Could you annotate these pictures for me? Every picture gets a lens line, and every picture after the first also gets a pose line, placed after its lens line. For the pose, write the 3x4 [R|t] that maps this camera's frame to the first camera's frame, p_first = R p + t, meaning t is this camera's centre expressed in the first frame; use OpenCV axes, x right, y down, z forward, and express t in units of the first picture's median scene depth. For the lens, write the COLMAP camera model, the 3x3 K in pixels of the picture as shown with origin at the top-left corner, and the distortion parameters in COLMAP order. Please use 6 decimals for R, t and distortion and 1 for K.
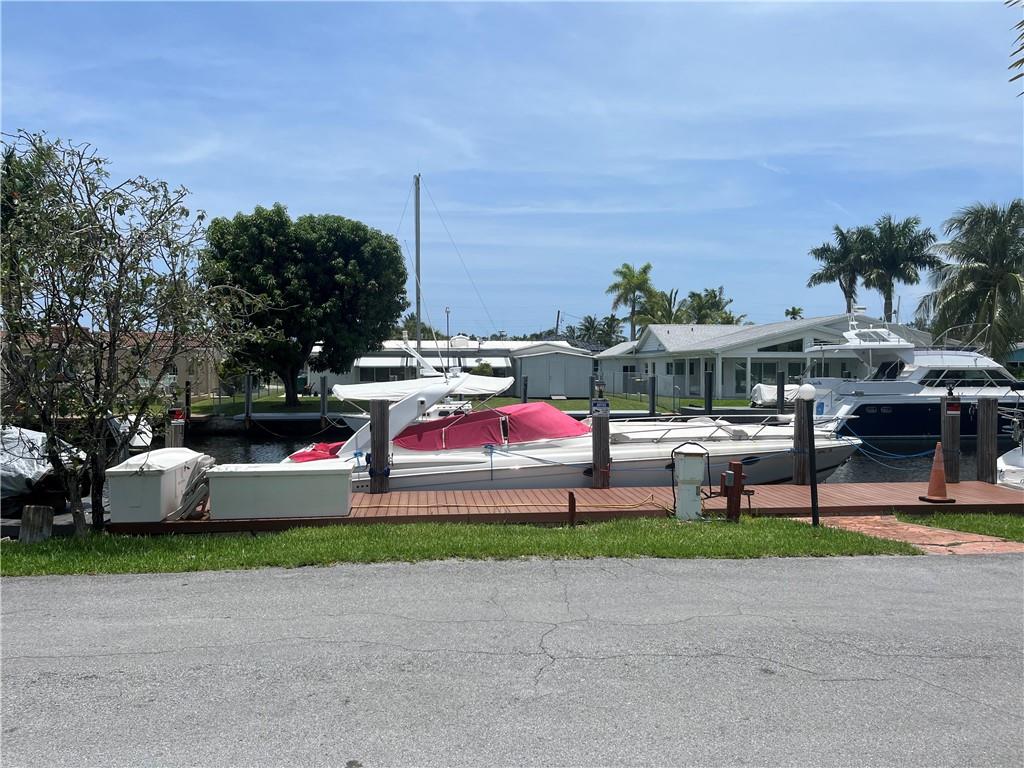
lens RADIAL K [[736.0, 0, 512.0], [0, 736.0, 384.0], [0, 0, 1]] dist [0.059172, -0.056411]
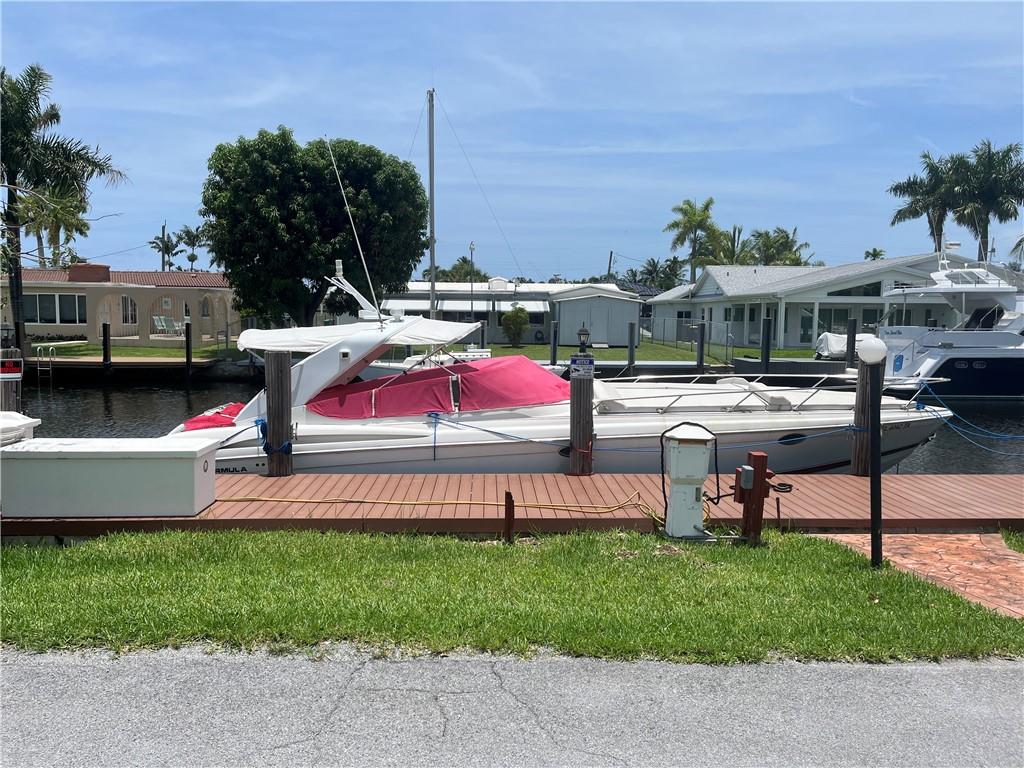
lens RADIAL K [[736.0, 0, 512.0], [0, 736.0, 384.0], [0, 0, 1]] dist [0.059172, -0.056411]
pose [[0.996212, 0.017053, -0.085274, 0.044098], [-0.010670, 0.997145, 0.074759, -0.001360], [0.086305, -0.073566, 0.993549, 0.103180]]
